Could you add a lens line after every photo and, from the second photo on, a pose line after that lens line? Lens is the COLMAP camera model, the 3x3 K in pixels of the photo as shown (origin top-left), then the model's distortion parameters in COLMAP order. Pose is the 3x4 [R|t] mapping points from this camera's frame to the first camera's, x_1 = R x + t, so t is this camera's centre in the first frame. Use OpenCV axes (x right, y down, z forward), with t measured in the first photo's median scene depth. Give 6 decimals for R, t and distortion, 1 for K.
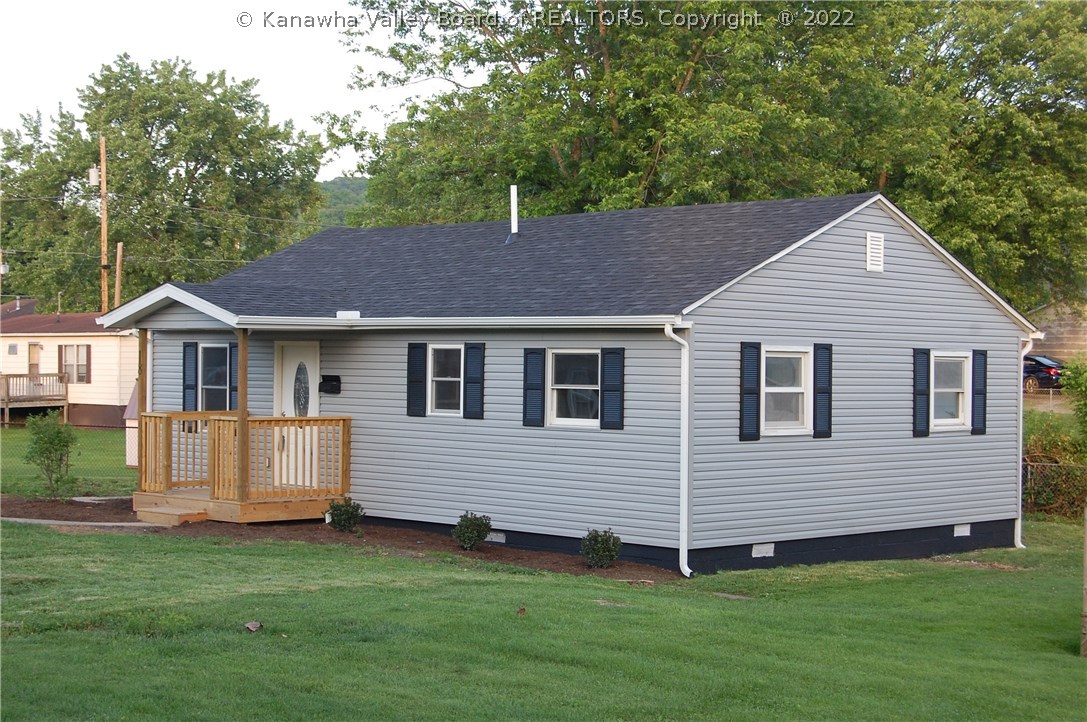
lens RADIAL K [[1771.3, 0, 543.5], [0, 1771.3, 361.0], [0, 0, 1]] dist [-0.002754, 0.018003]
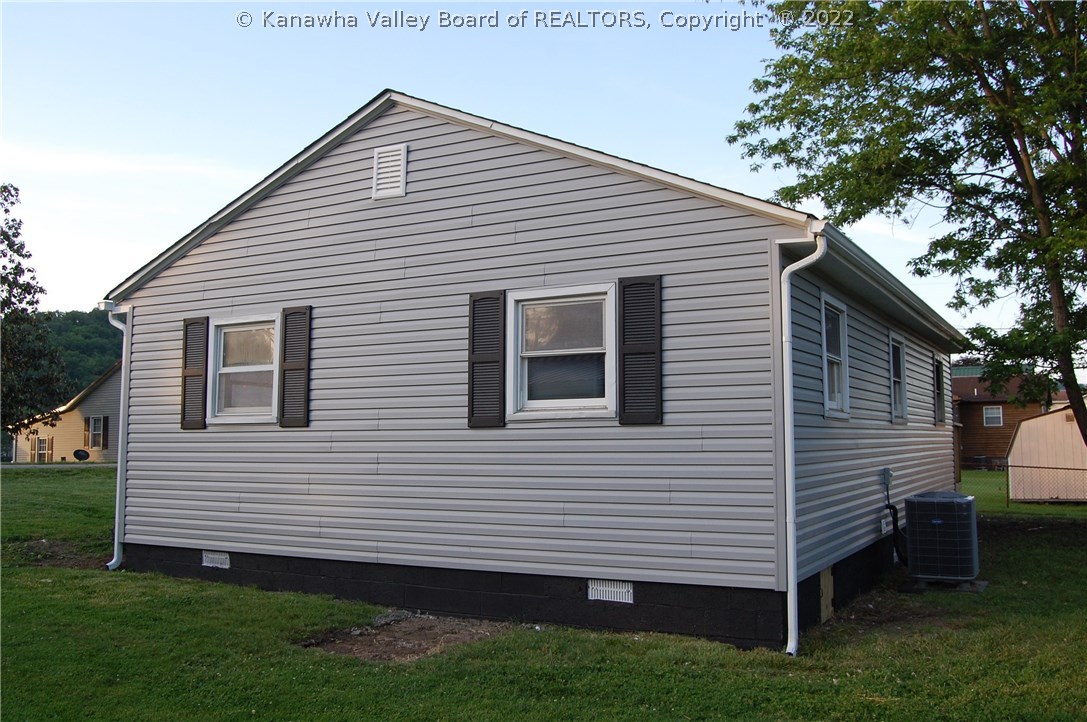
lens RADIAL K [[984.1, 0, 543.5], [0, 984.1, 361.0], [0, 0, 1]] dist [0.062314, 0.001180]
pose [[0.254606, -0.090538, -0.962797, 0.570667], [0.010920, 0.995813, -0.090755, 0.051689], [0.966983, 0.012593, 0.254528, 0.933586]]
